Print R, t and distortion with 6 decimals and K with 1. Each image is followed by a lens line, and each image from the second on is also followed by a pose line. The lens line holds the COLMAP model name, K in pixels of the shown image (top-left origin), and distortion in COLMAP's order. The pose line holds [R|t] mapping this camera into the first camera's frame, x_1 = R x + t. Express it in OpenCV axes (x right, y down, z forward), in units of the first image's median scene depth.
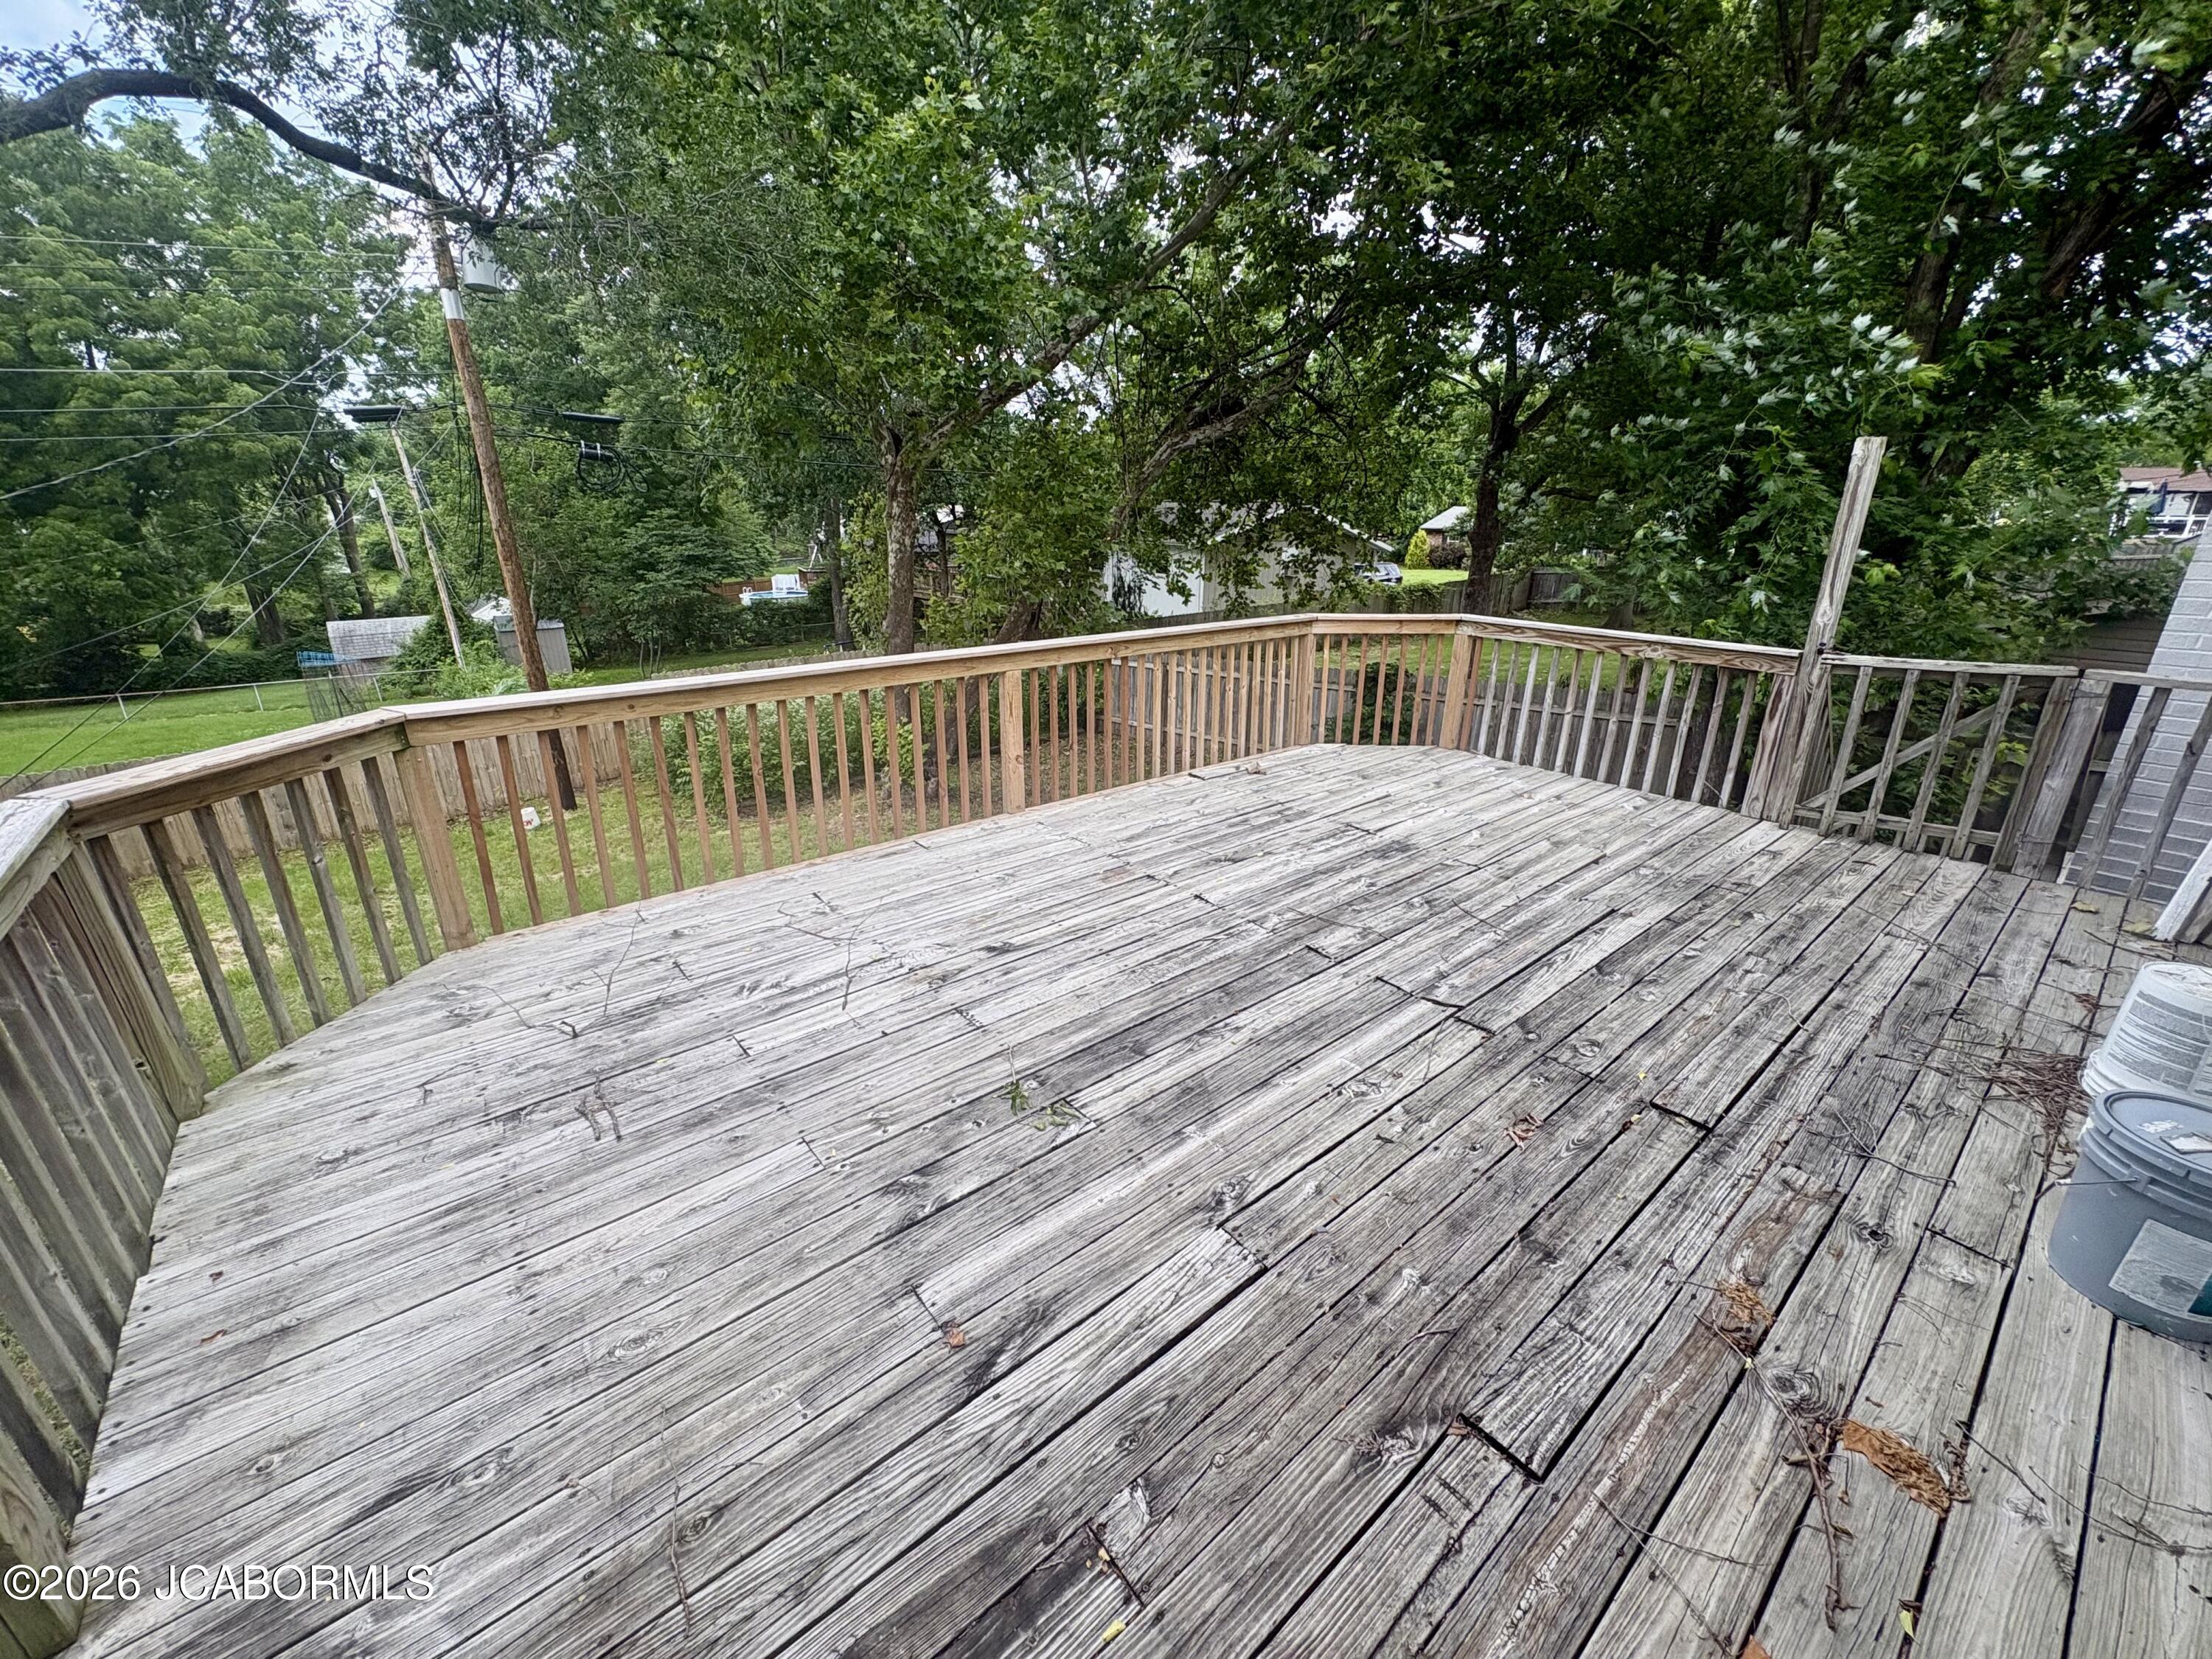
lens RADIAL K [[882.6, 0, 1110.3], [0, 882.6, 824.2], [0, 0, 1]] dist [-0.000576, 0.000671]
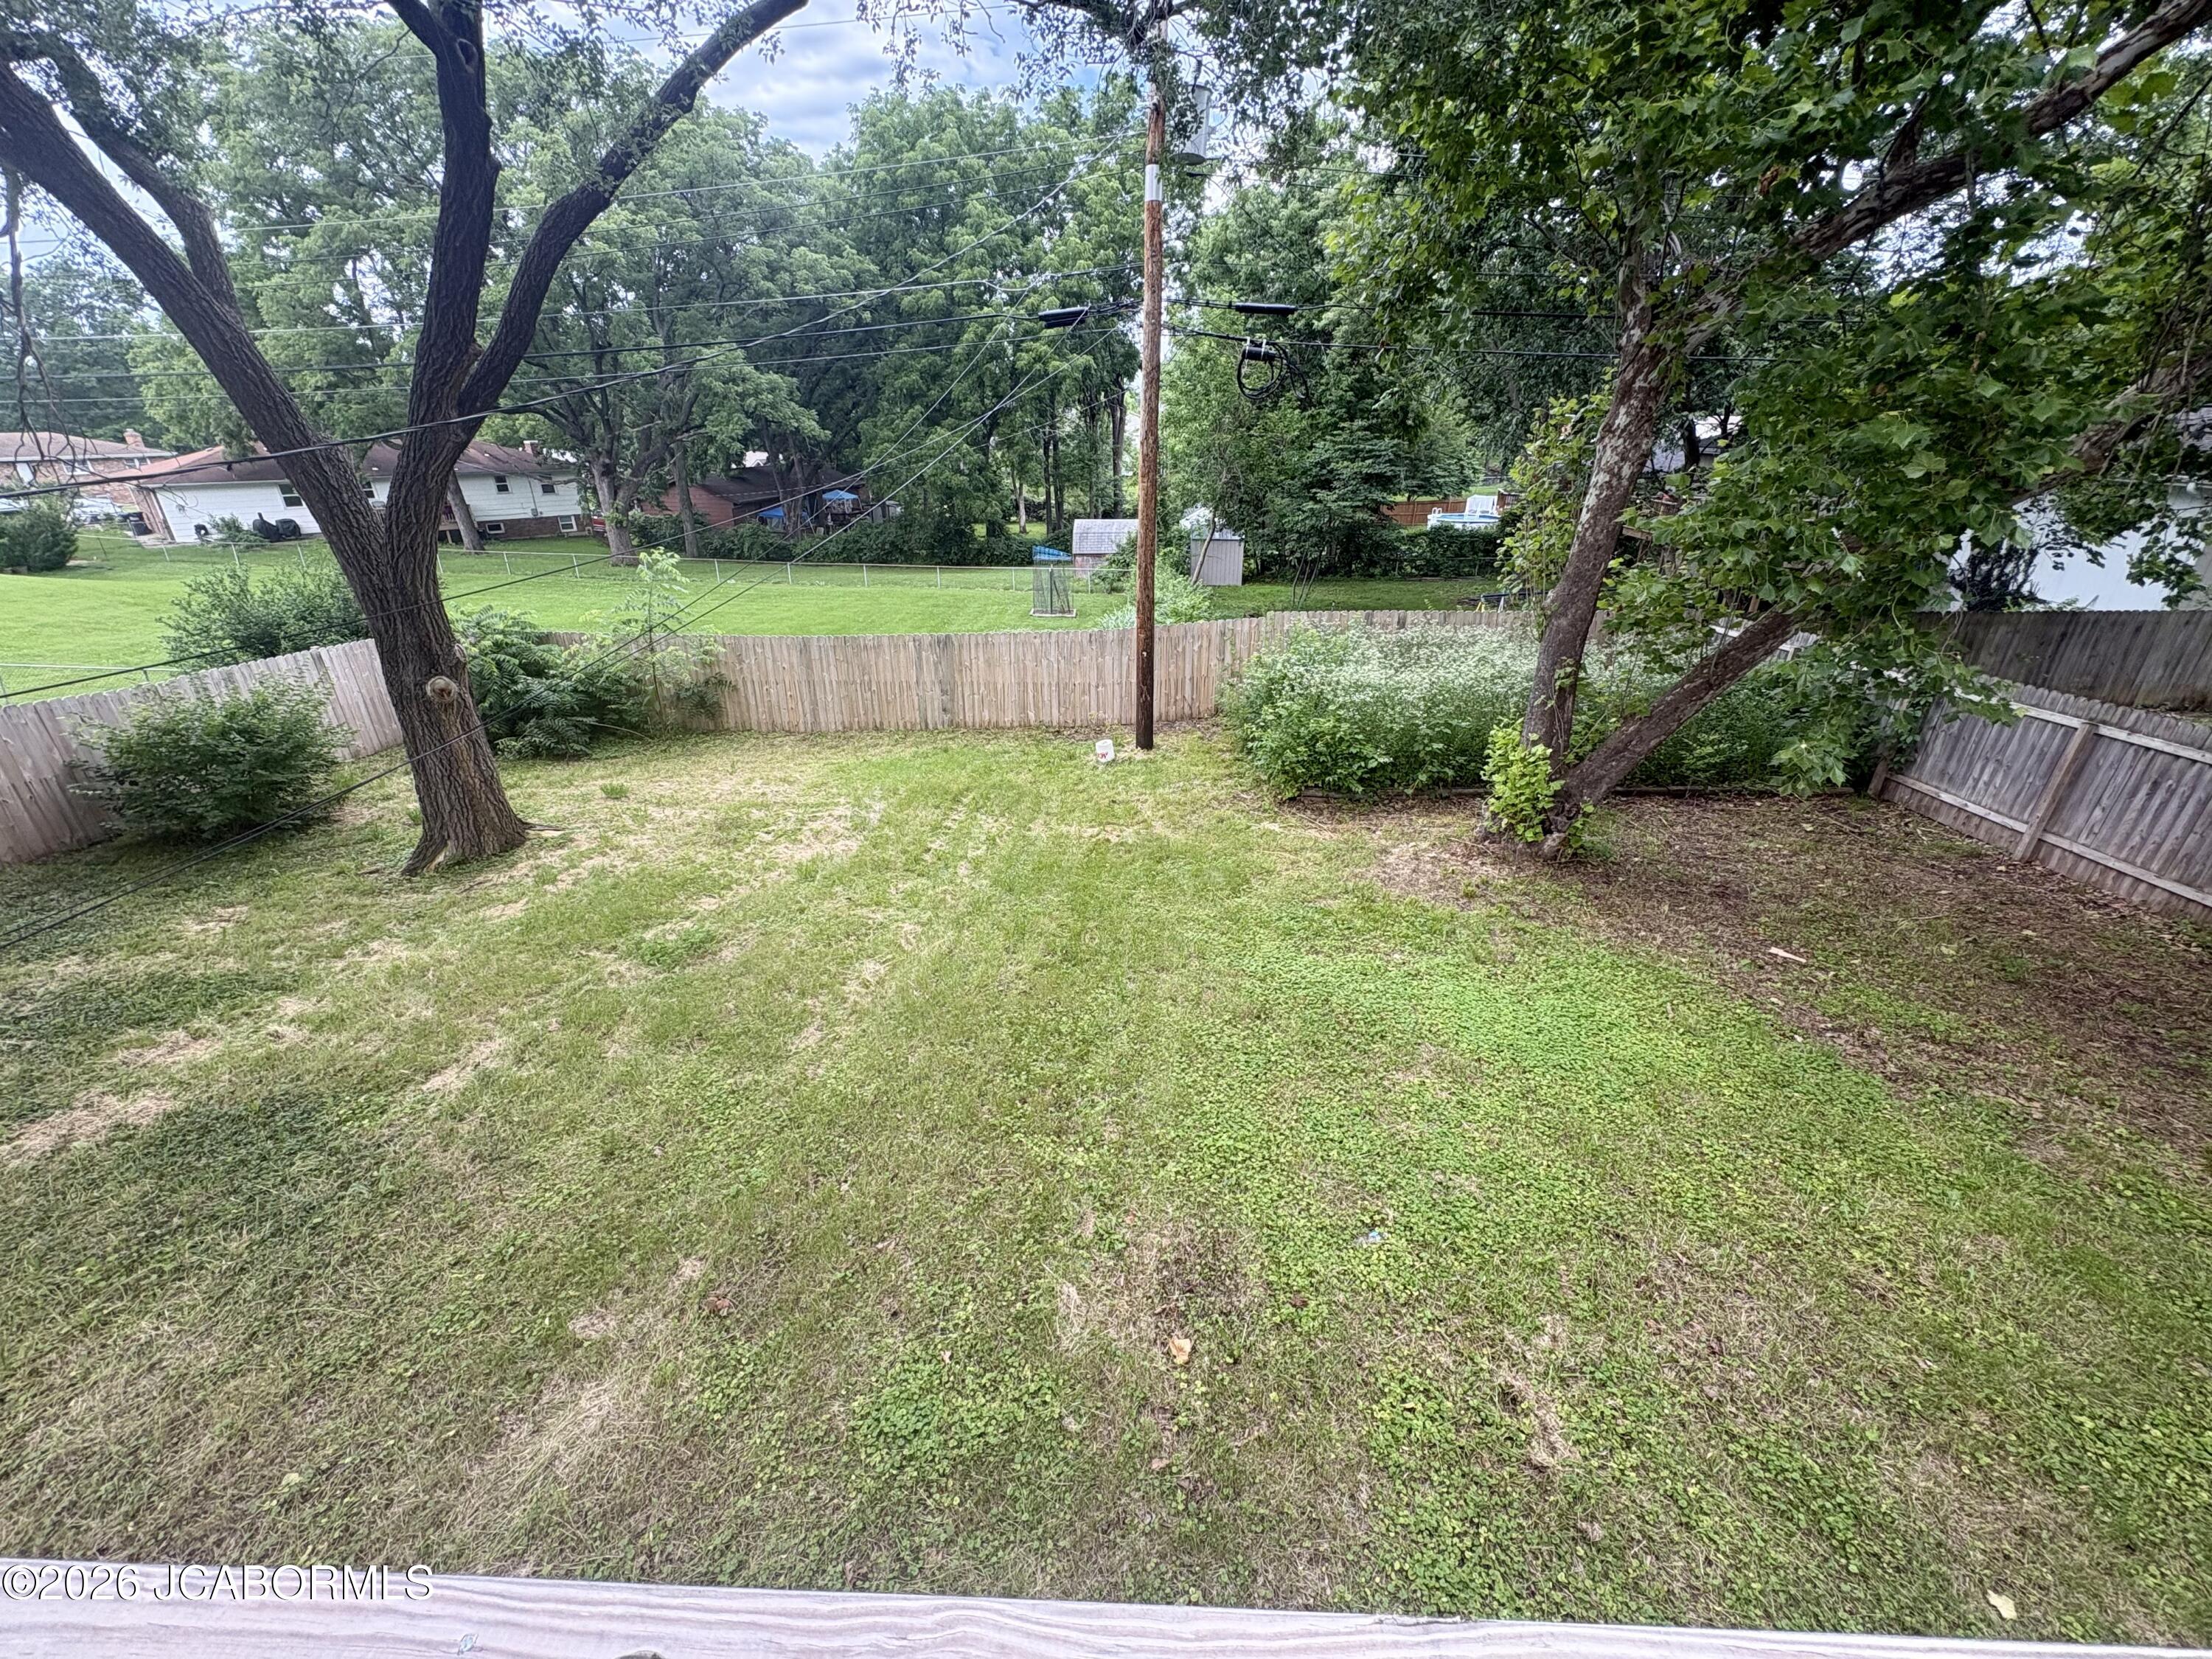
lens RADIAL K [[880.8, 0, 1114.2], [0, 880.8, 820.1], [0, 0, 1]] dist [-0.002702, 0.000013]
pose [[0.745809, 0.275437, -0.606551, -0.196578], [-0.224461, 0.961178, 0.160479, -0.369583], [0.627205, 0.016460, 0.778680, 1.059907]]
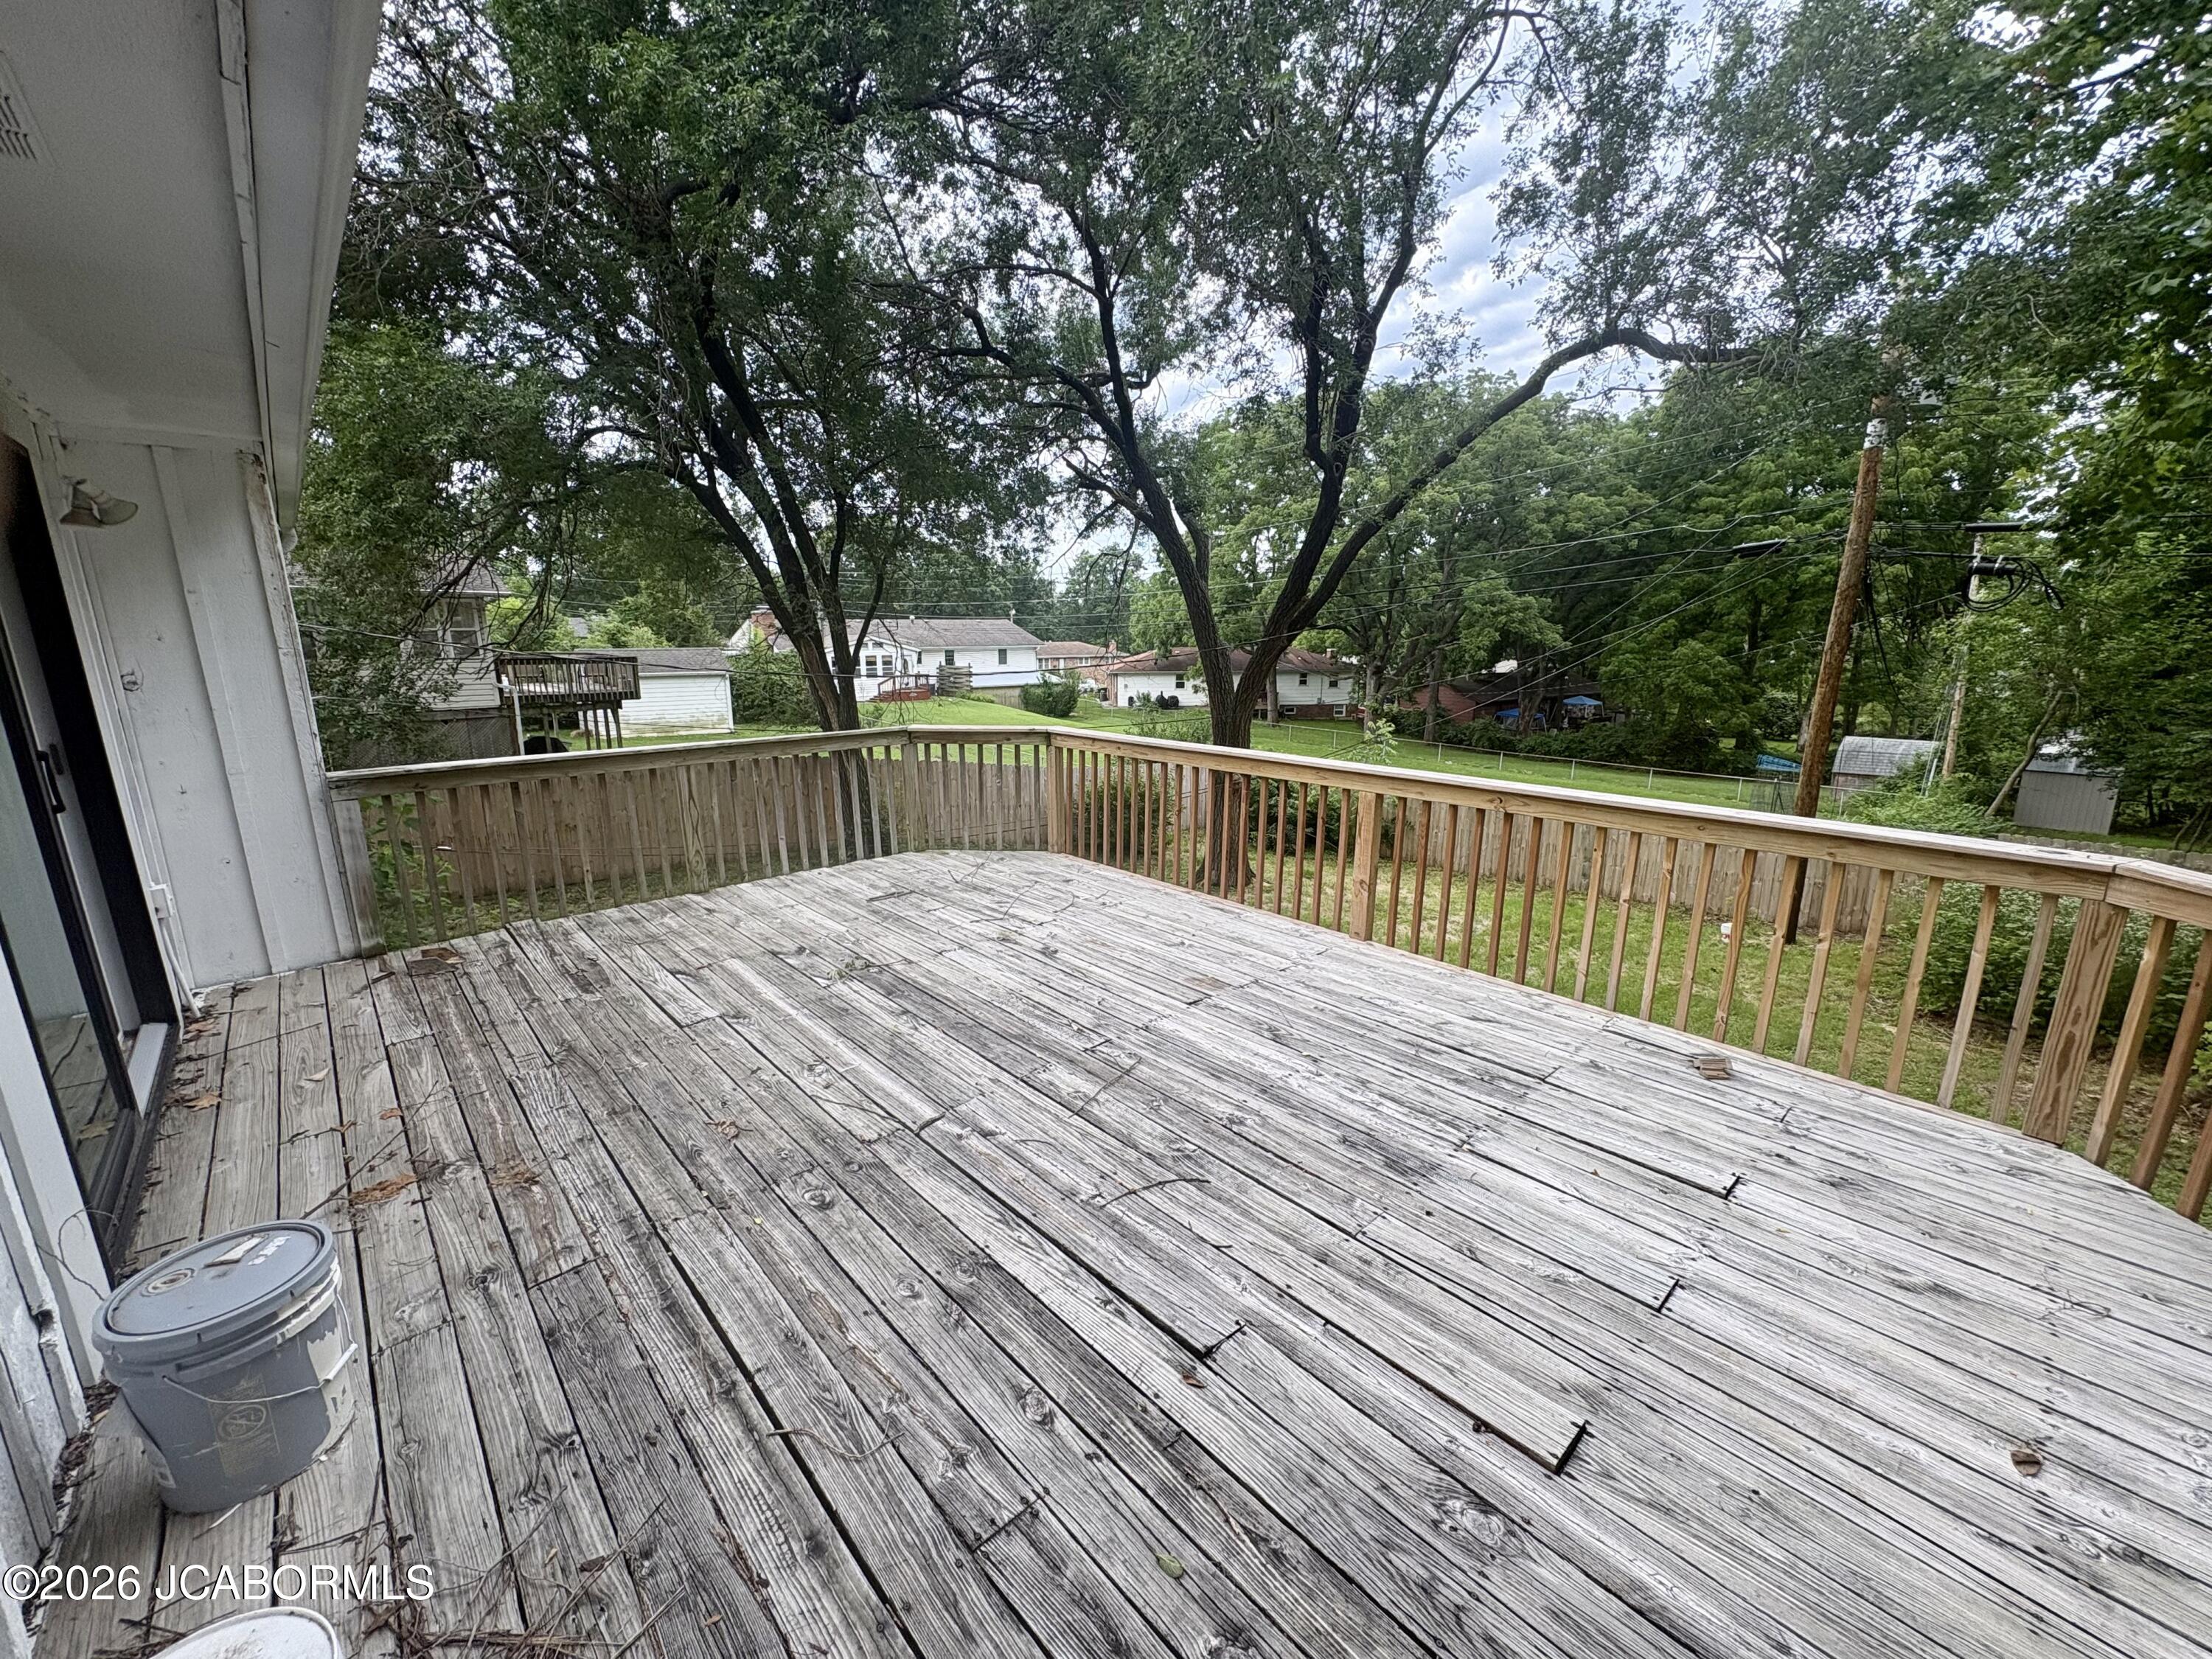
lens RADIAL K [[882.6, 0, 1110.3], [0, 882.6, 824.2], [0, 0, 1]] dist [-0.000576, 0.000671]
pose [[0.049565, 0.208989, -0.976661, 1.012186], [-0.333318, 0.925263, 0.181075, -0.273341], [0.941511, 0.316564, 0.115521, 0.782470]]
